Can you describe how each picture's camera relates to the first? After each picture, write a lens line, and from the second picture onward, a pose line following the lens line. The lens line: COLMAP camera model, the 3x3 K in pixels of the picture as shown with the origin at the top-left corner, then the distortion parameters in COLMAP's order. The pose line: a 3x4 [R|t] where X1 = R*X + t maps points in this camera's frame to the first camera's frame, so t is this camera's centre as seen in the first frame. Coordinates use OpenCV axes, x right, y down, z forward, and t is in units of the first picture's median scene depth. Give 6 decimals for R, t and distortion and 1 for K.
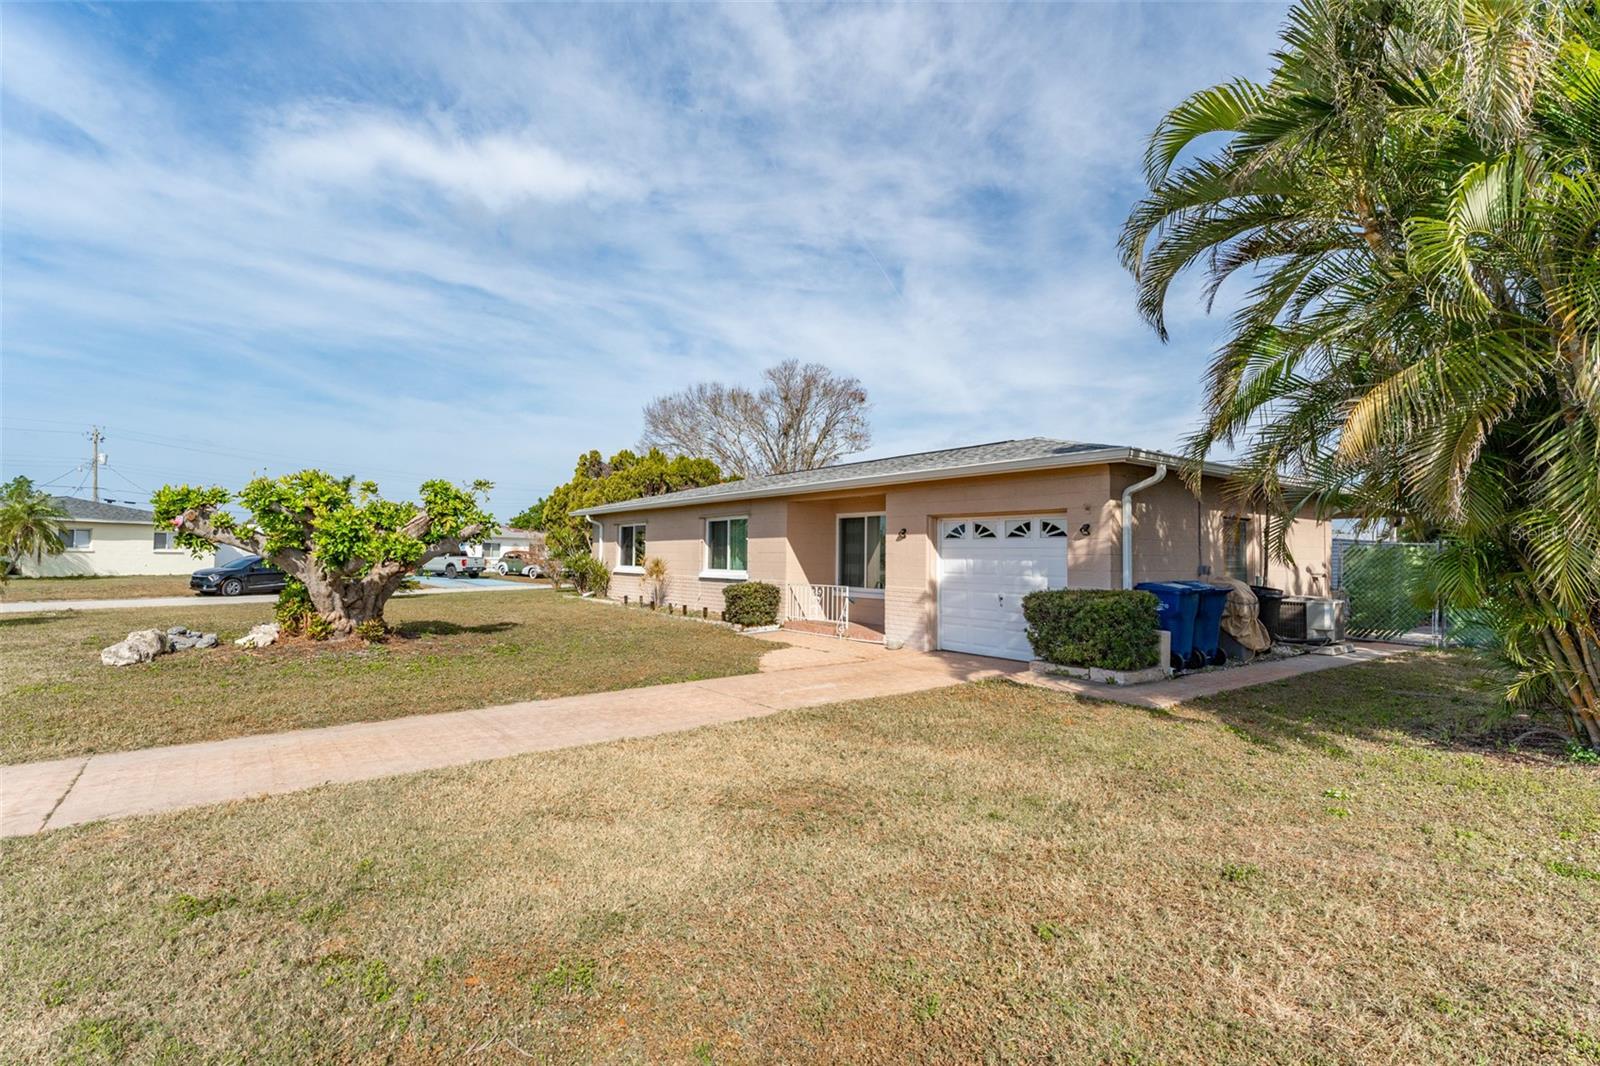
lens RADIAL K [[736.6, 0, 800.0], [0, 736.6, 533.0], [0, 0, 1]] dist [0.001147, 0.000090]
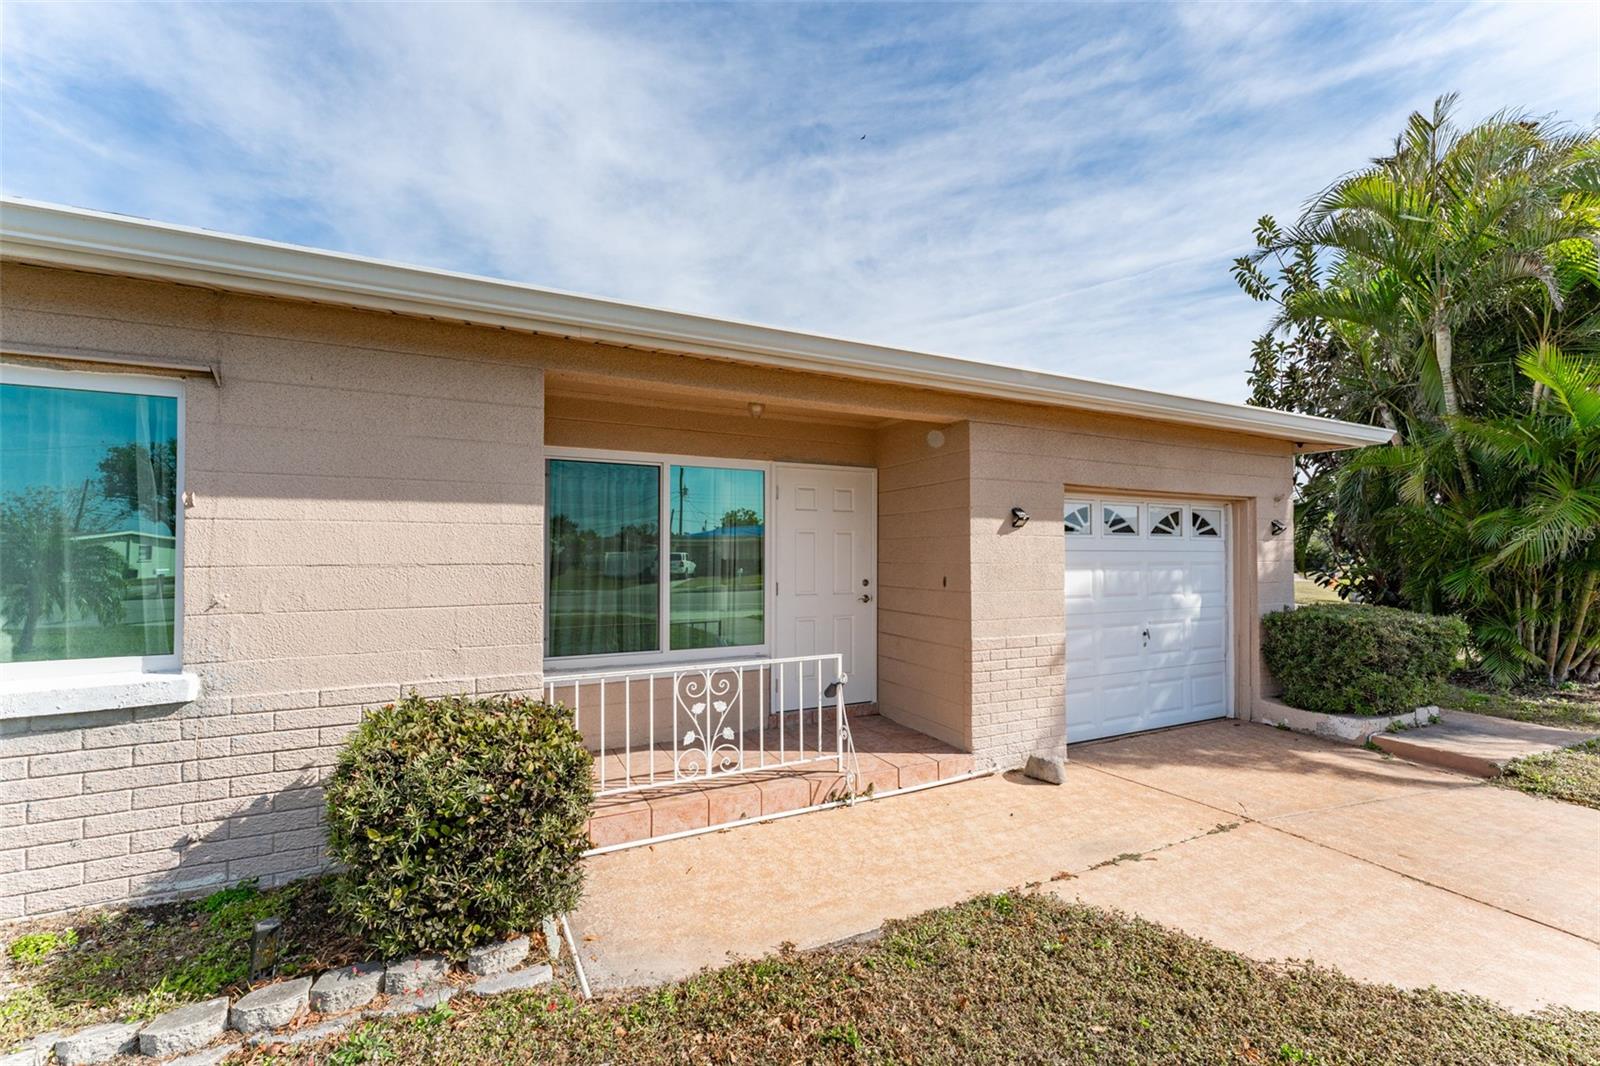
lens RADIAL K [[634.6, 0, 793.2], [0, 634.6, 510.6], [0, 0, 1]] dist [-0.001658, 0.000145]
pose [[0.203221, 0.058726, 0.977370, -0.269767], [-0.028847, 0.998125, -0.053975, 0.020732], [-0.978708, -0.017225, 0.204534, 1.028692]]
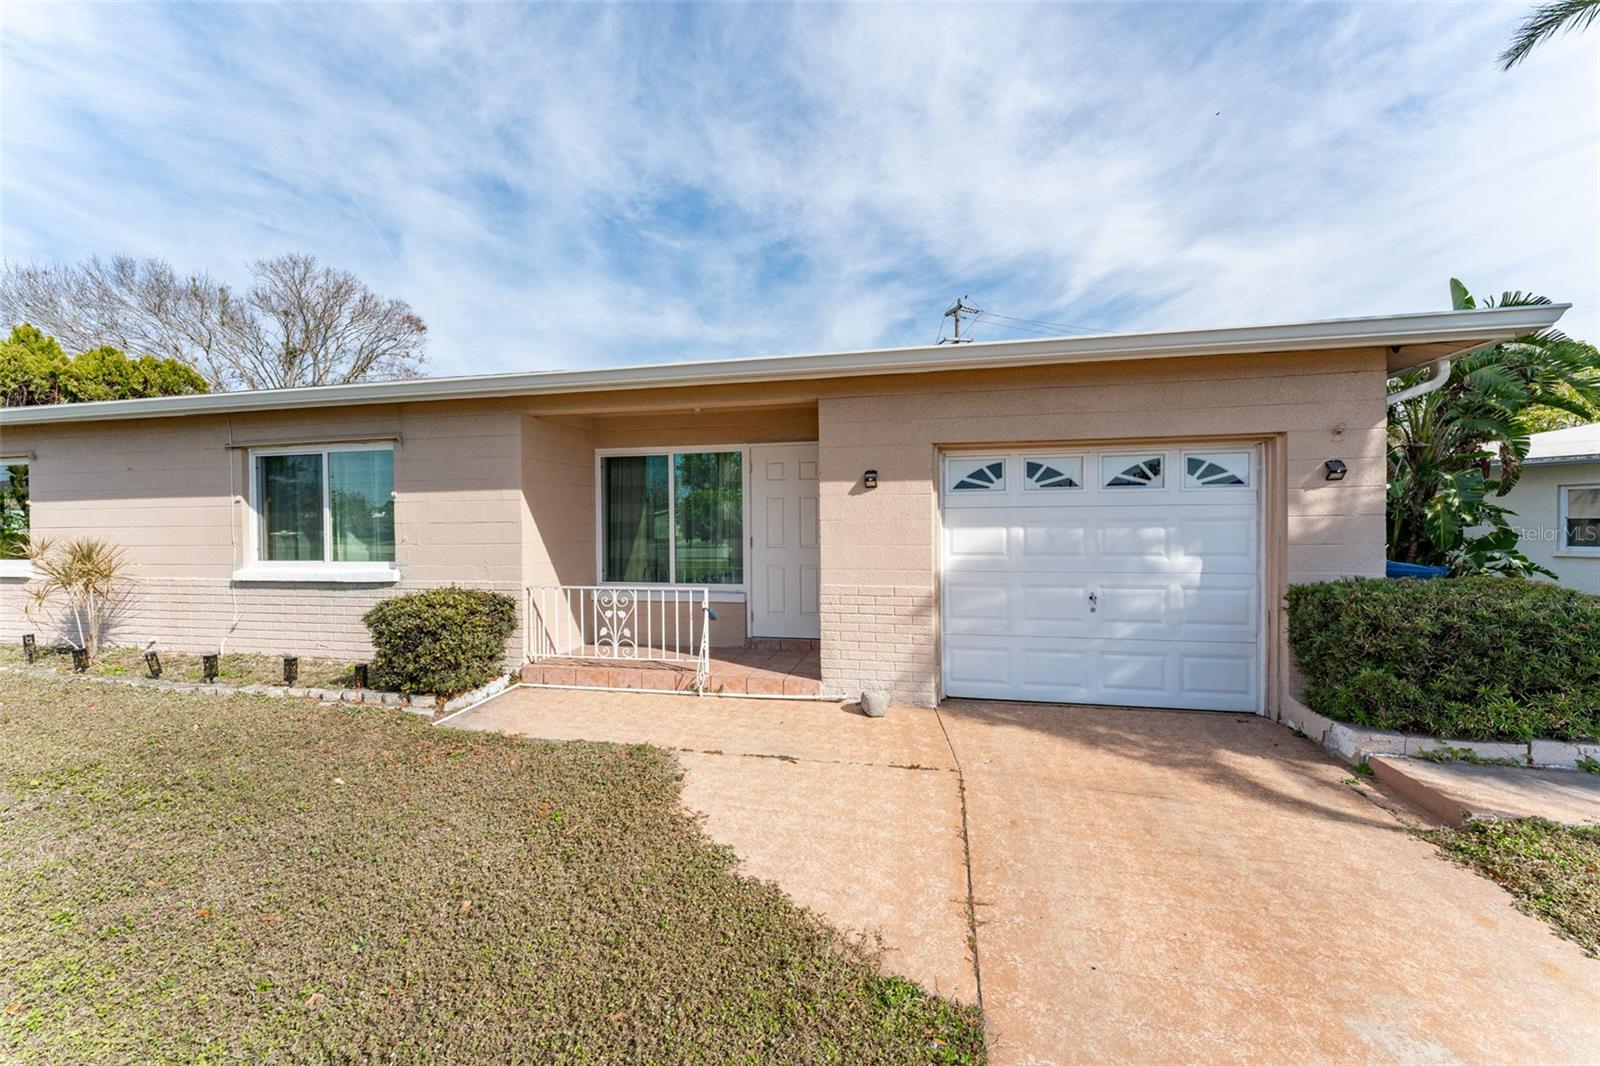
lens RADIAL K [[631.7, 0, 801.6], [0, 631.7, 504.4], [0, 0, 1]] dist [0.002433, -0.000058]
pose [[0.761560, 0.000265, 0.648094, -0.173880], [-0.003223, 0.999989, 0.003379, 0.015934], [-0.648086, -0.004662, 0.761553, 0.680557]]
